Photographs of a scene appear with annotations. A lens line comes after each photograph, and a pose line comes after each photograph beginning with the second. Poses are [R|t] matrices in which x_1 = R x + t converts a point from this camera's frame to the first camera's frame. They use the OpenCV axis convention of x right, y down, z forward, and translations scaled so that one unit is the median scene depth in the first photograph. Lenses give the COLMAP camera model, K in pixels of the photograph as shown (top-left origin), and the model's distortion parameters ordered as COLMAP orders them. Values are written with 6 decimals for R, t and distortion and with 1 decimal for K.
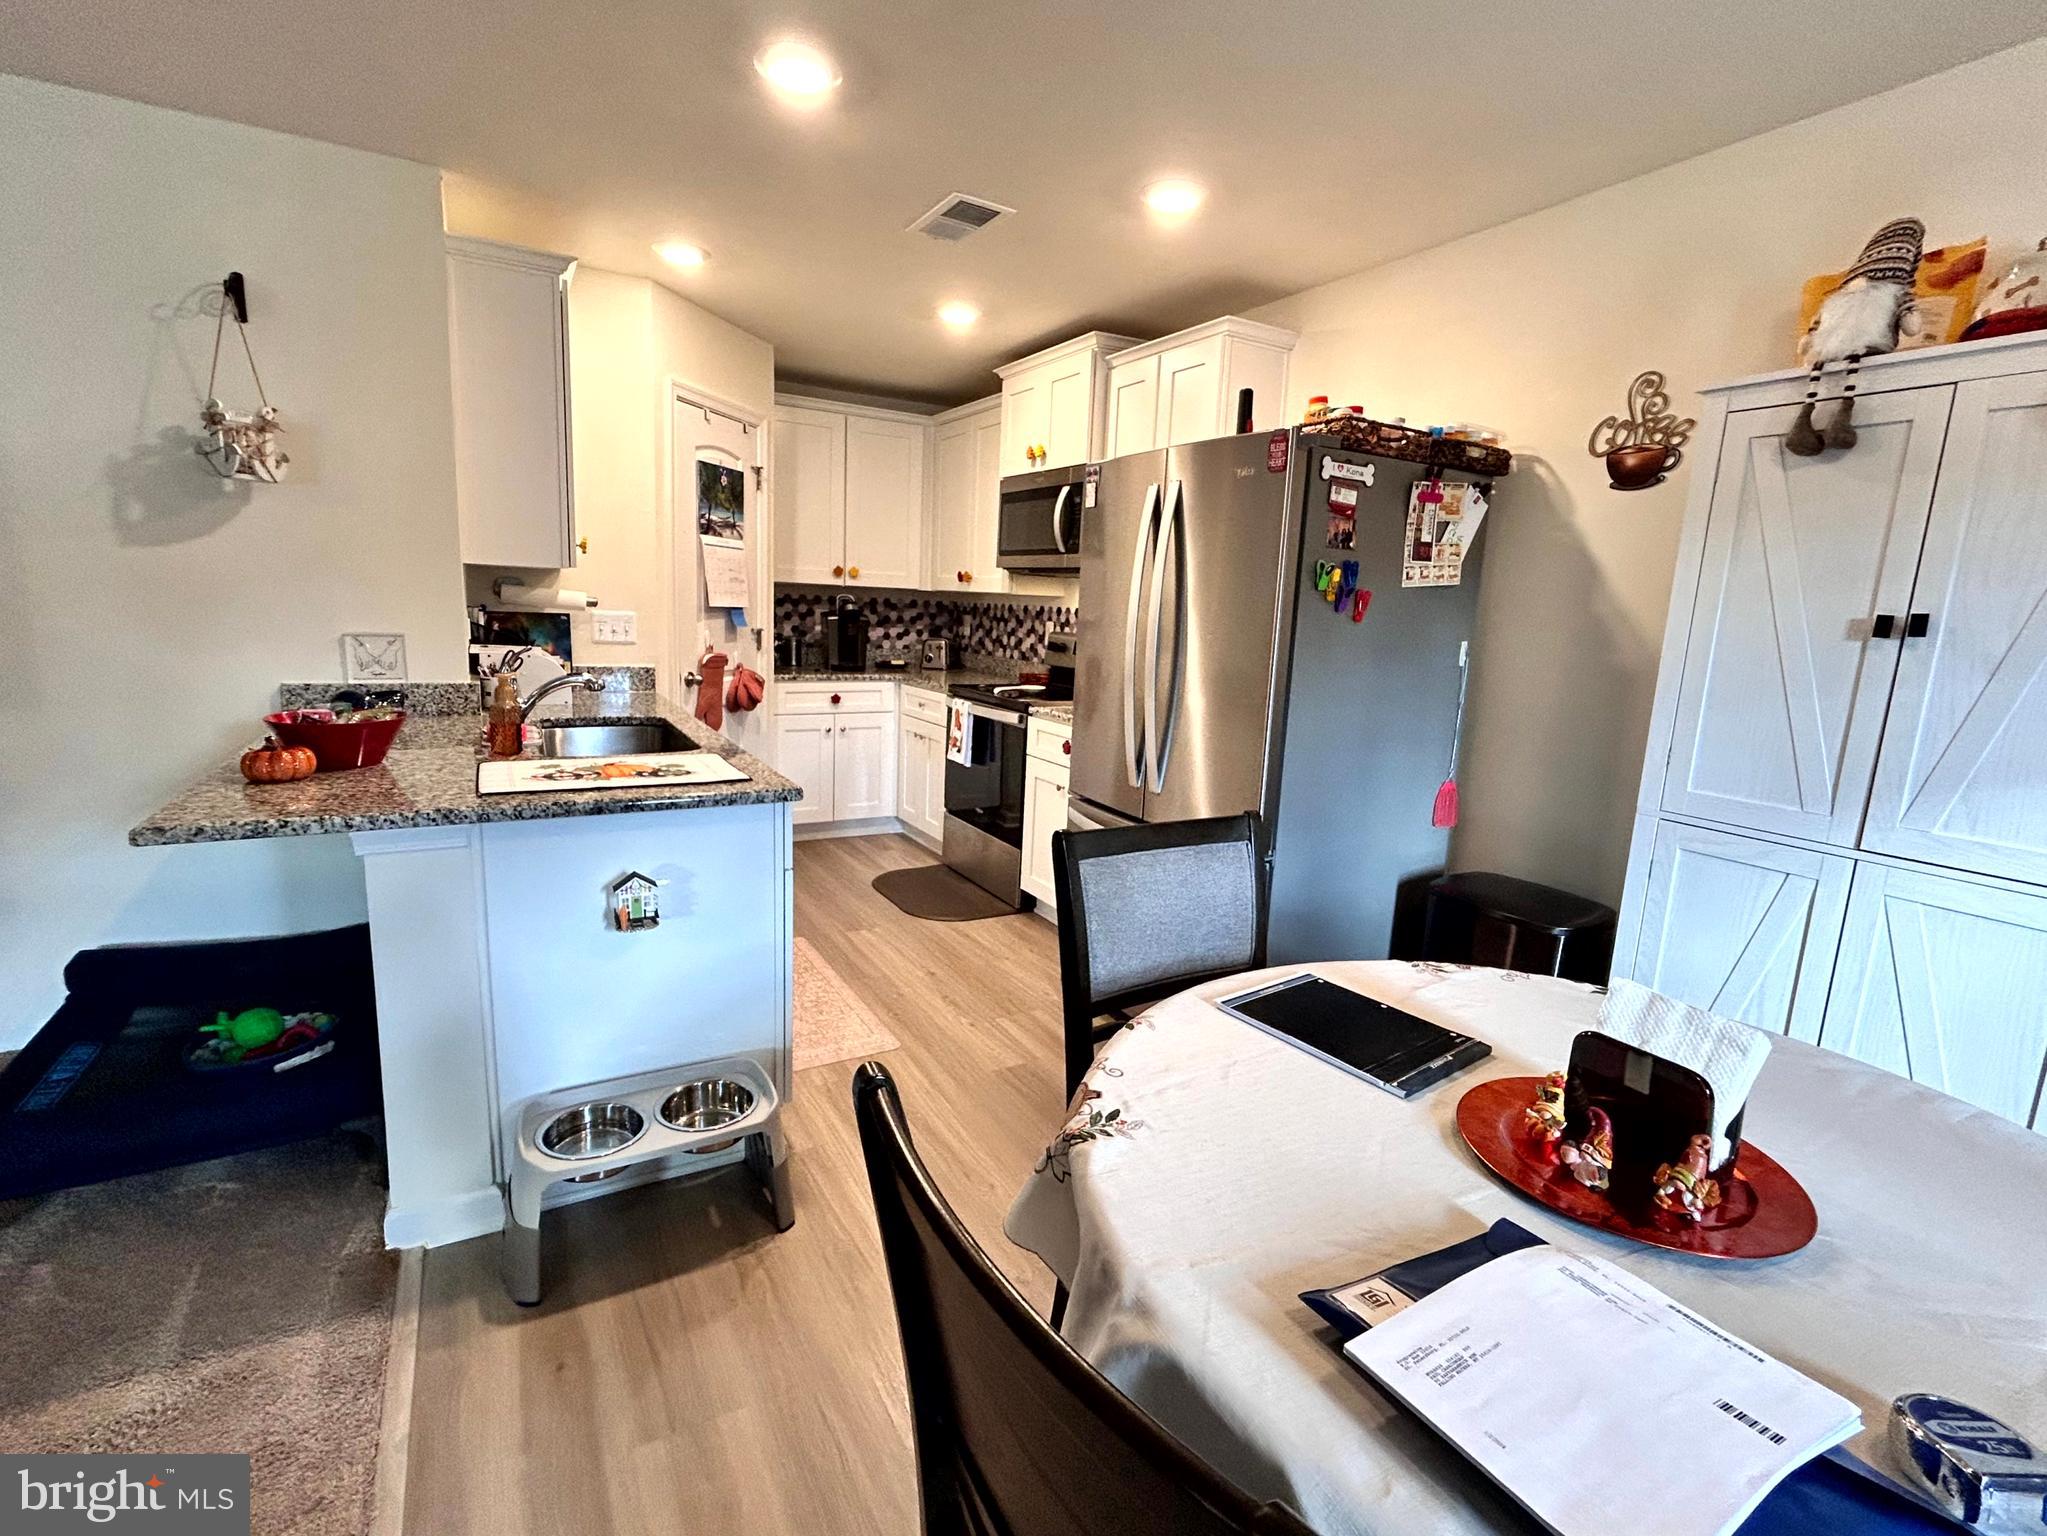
lens RADIAL K [[934.1, 0, 1019.4], [0, 934.1, 771.4], [0, 0, 1]] dist [-0.000174, 0.000482]
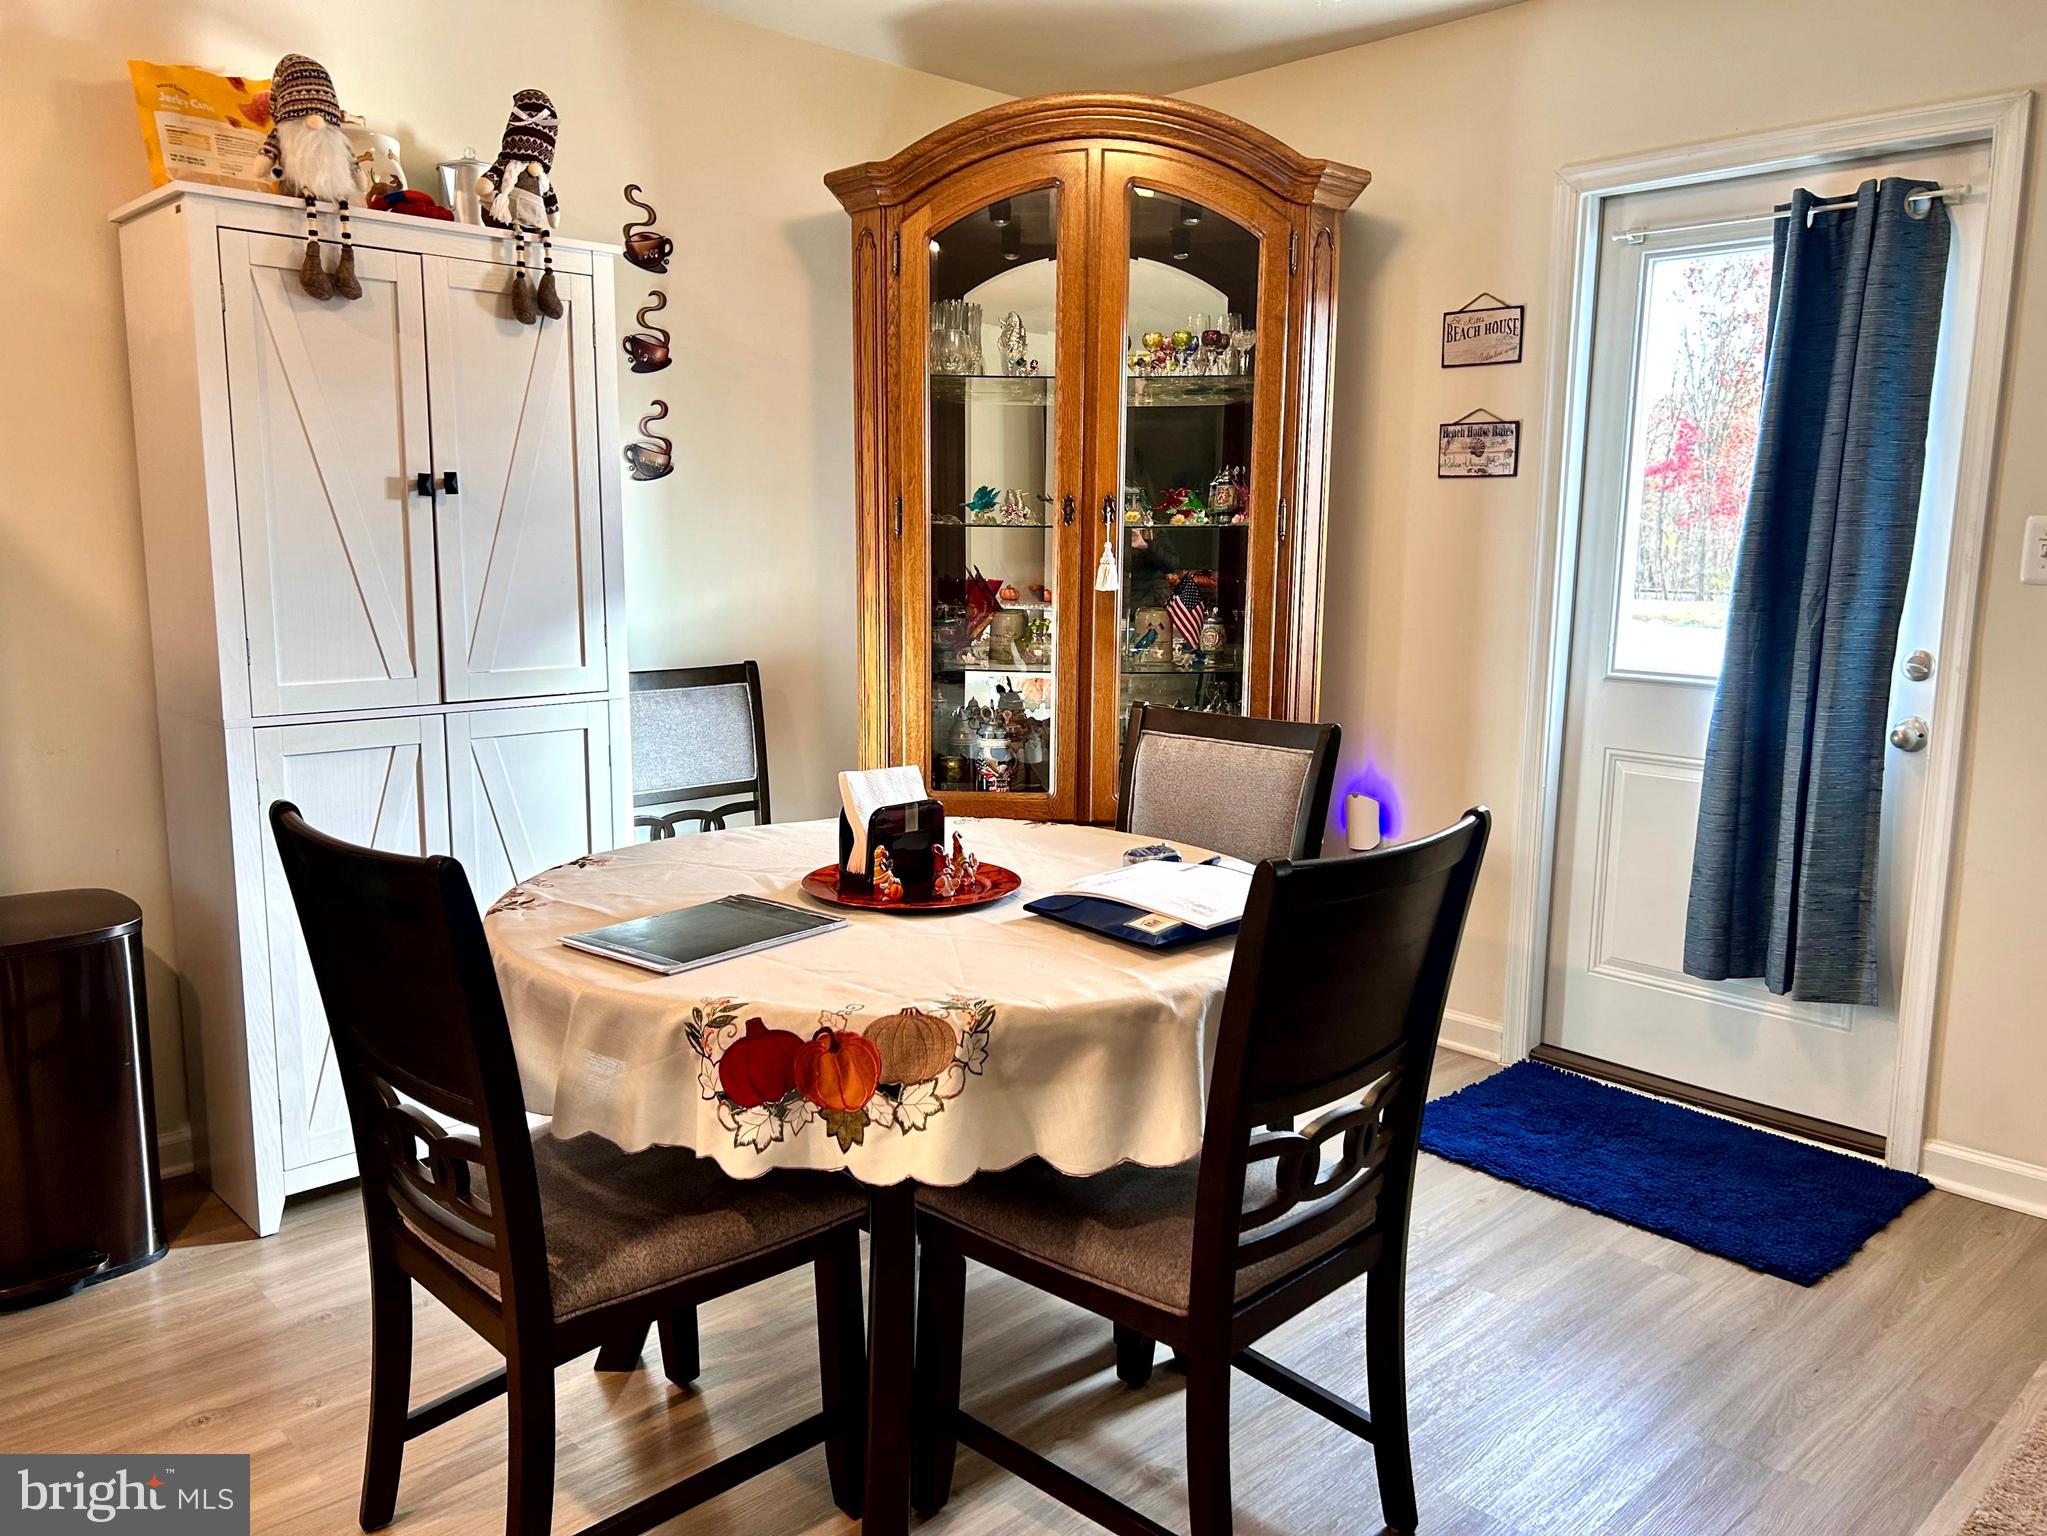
lens RADIAL K [[1548.6, 0, 1027.0], [0, 1548.6, 776.6], [0, 0, 1]] dist [0.005999, -0.001278]
pose [[-0.247097, -0.197698, 0.948609, -0.366792], [0.157478, 0.957758, 0.240625, -0.061149], [-0.956109, 0.208842, -0.205527, 0.314128]]
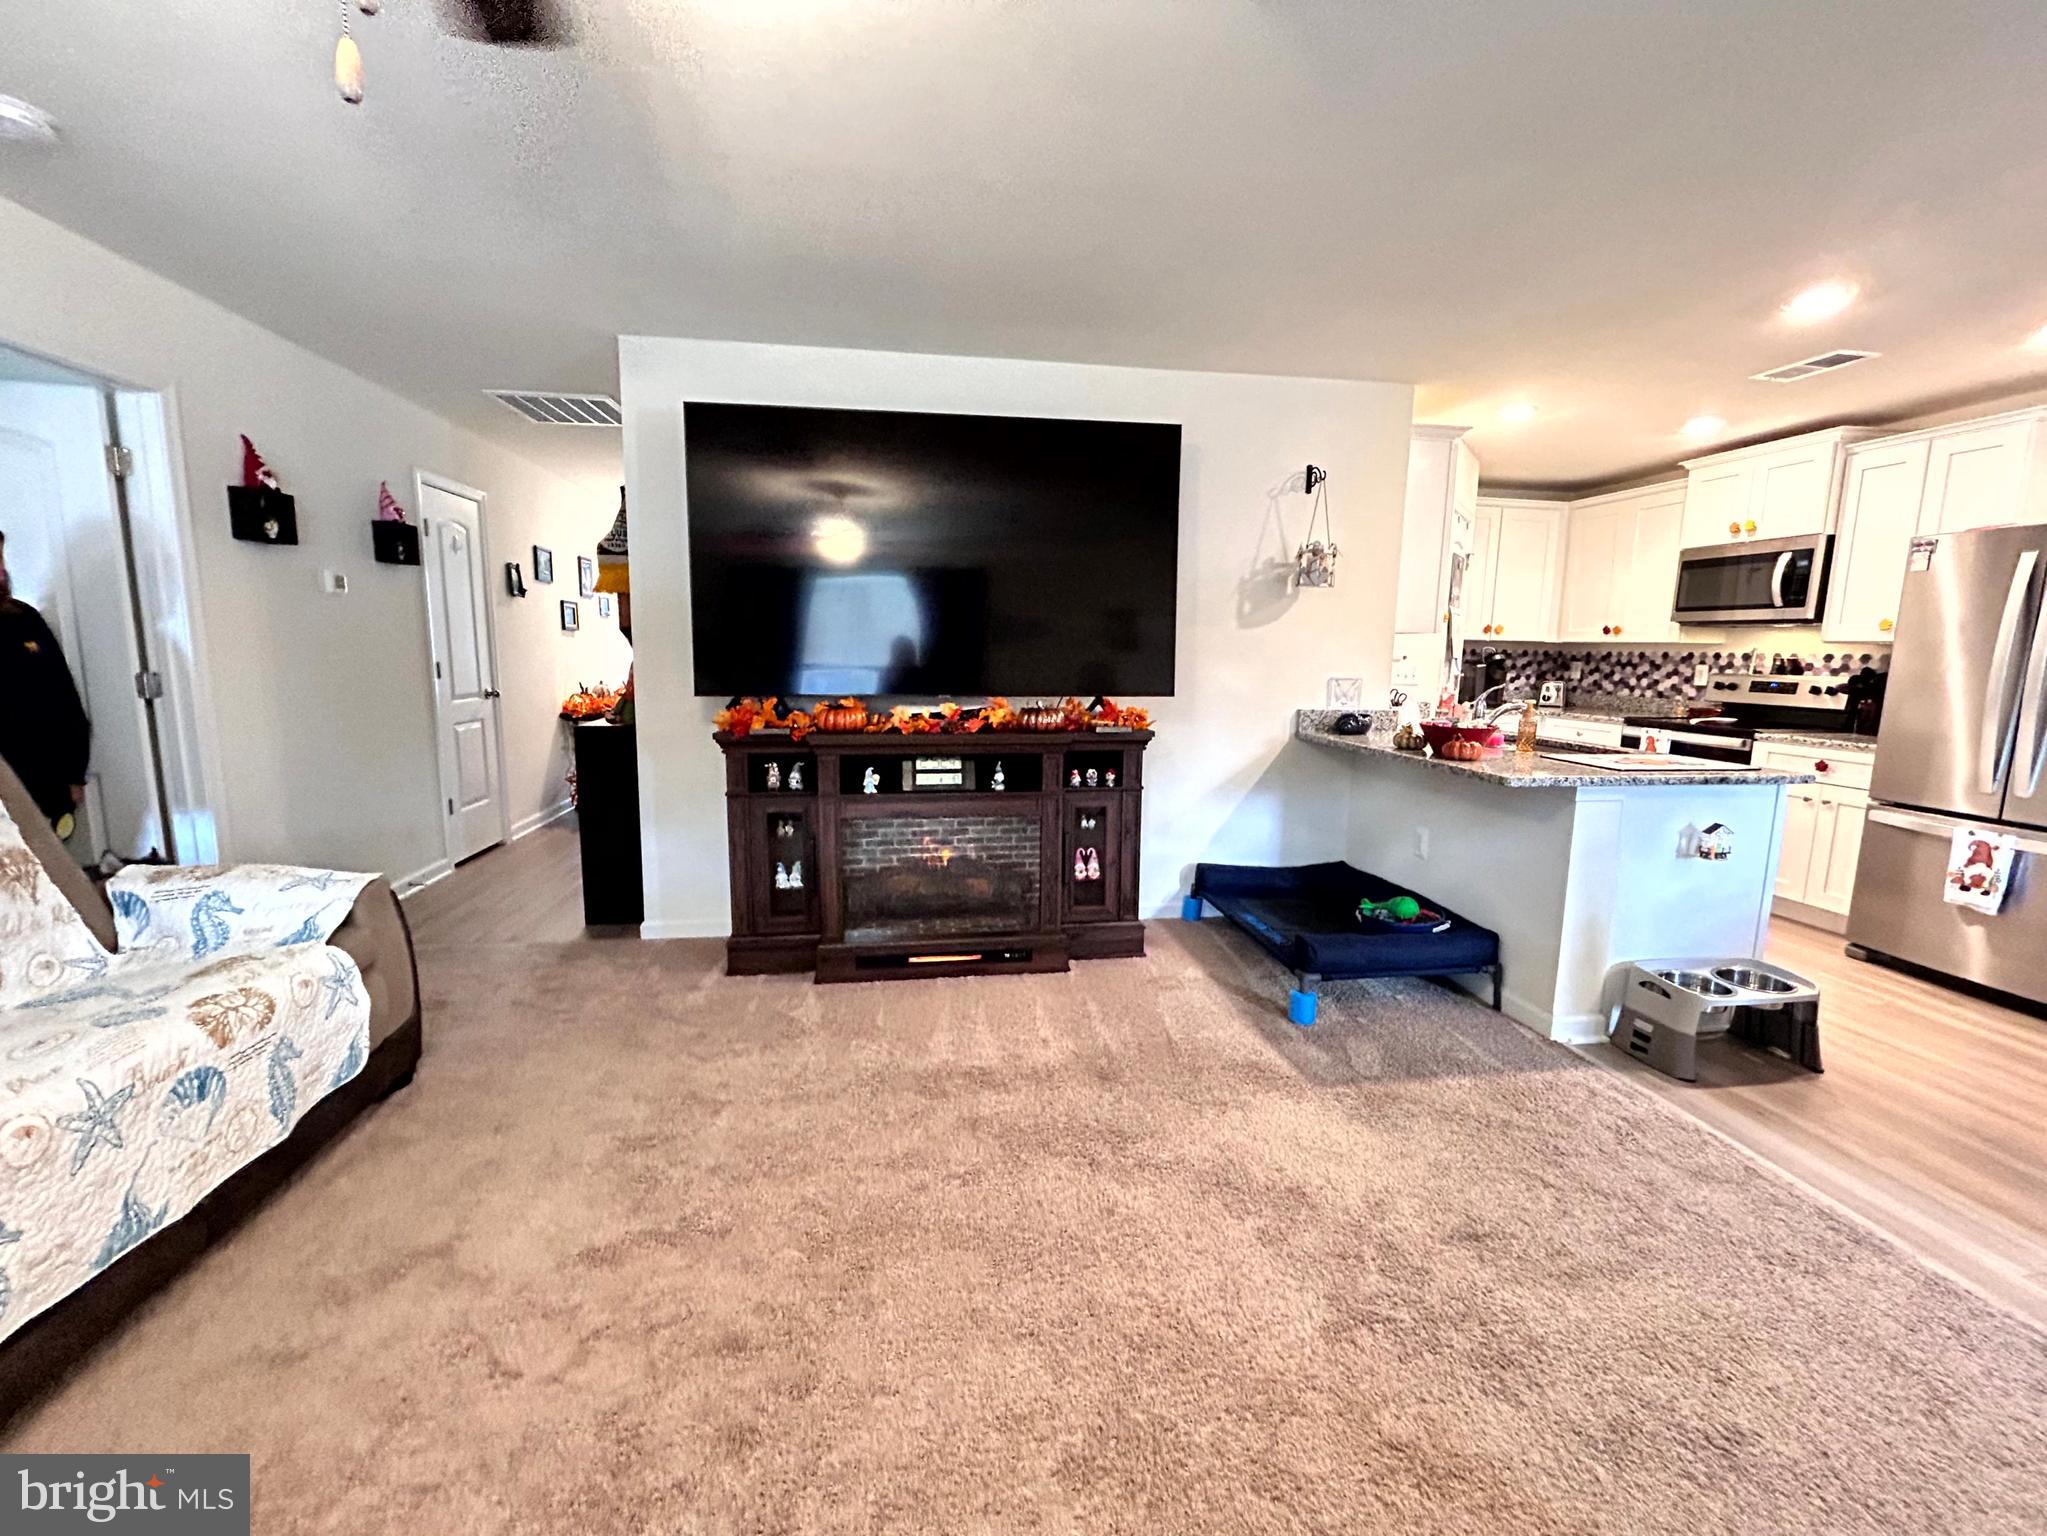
lens RADIAL K [[835.5, 0, 1018.9], [0, 835.5, 767.3], [0, 0, 1]] dist [-0.000215, 0.000186]
pose [[0.933467, 0.024142, -0.357850, -0.466302], [-0.041242, 0.998339, -0.040229, 0.055281], [0.356285, 0.052311, 0.932912, -0.338368]]
